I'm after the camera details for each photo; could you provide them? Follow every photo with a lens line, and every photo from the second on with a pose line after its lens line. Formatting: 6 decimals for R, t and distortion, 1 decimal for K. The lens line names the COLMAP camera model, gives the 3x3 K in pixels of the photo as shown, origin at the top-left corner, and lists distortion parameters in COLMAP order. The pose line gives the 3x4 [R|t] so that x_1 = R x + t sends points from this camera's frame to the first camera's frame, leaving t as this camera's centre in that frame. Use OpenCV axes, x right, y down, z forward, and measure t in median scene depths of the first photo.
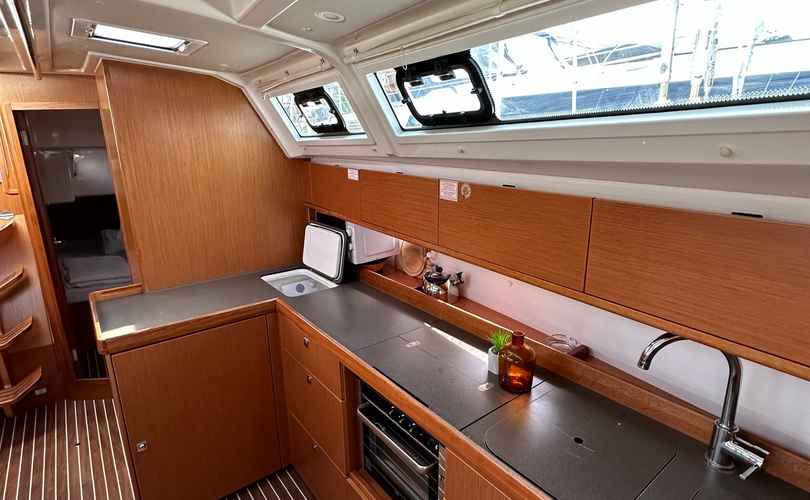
lens RADIAL K [[430.6, 0, 405.0], [0, 430.6, 250.0], [0, 0, 1]] dist [-0.000847, -0.000297]
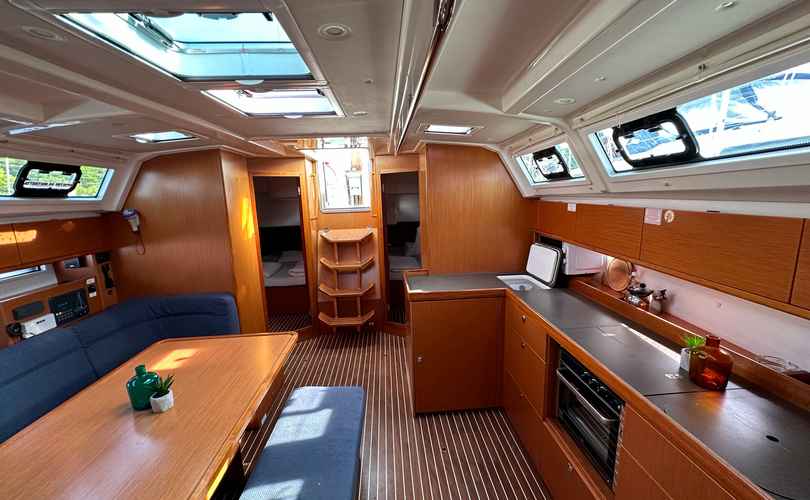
lens RADIAL K [[323.5, 0, 405.0], [0, 323.5, 250.0], [0, 0, 1]] dist [0.000341, 0.000052]
pose [[0.825389, 0.083598, -0.558341, 0.030840], [-0.123554, 0.991750, -0.034157, 0.067298], [0.550879, 0.097178, 0.828908, -0.152008]]
